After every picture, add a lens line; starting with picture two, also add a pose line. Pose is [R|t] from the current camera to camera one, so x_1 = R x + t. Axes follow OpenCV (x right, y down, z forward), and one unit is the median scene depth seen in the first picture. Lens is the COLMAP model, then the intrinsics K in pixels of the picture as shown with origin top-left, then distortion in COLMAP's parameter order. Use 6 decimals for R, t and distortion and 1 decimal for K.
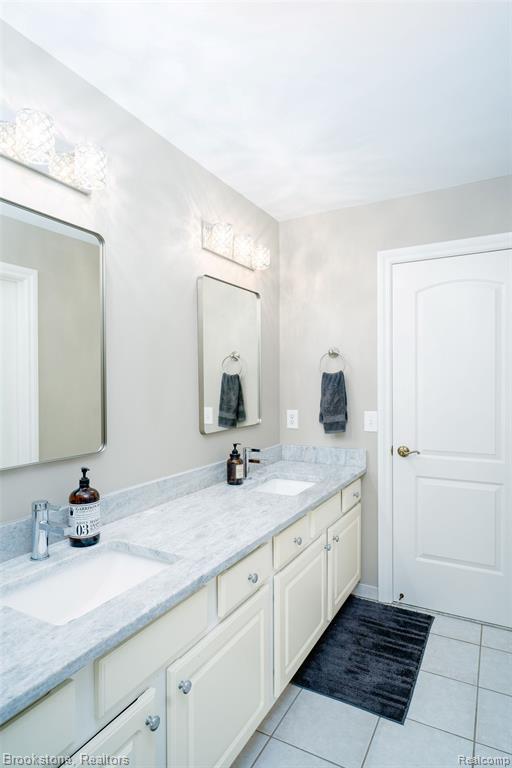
lens RADIAL K [[438.0, 0, 254.2], [0, 438.0, 384.4], [0, 0, 1]] dist [-0.000344, -0.000385]
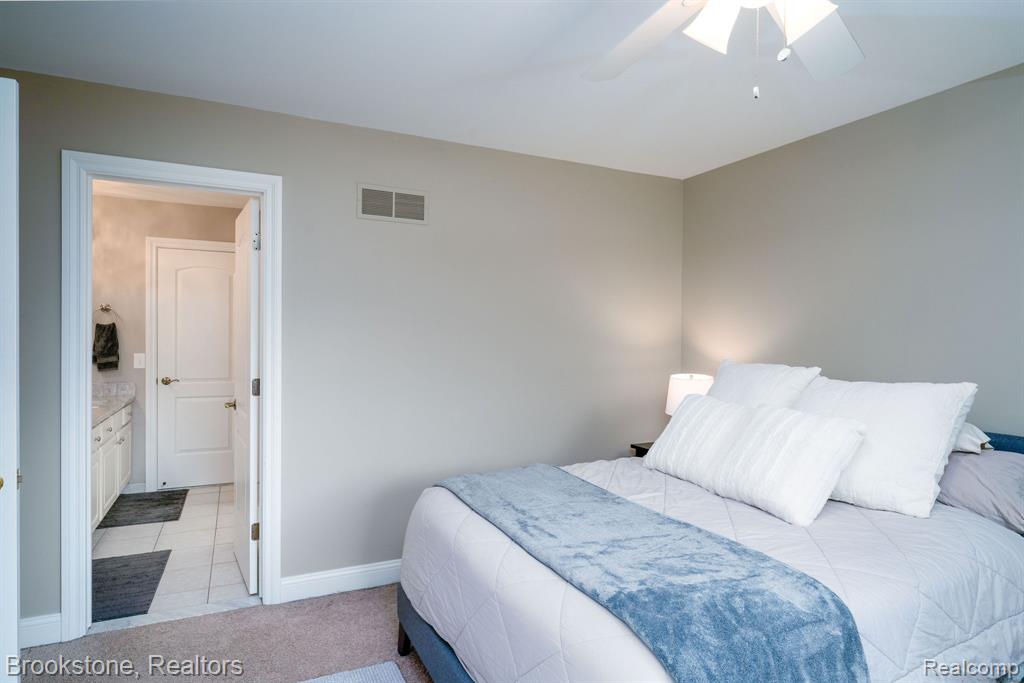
lens RADIAL K [[583.9, 0, 509.3], [0, 583.9, 339.9], [0, 0, 1]] dist [-0.000344, -0.000385]
pose [[0.582715, 0.000946, 0.812676, -0.530956], [-0.003530, 0.999993, 0.001367, 0.013730], [-0.812669, -0.003665, 0.582714, -0.972846]]
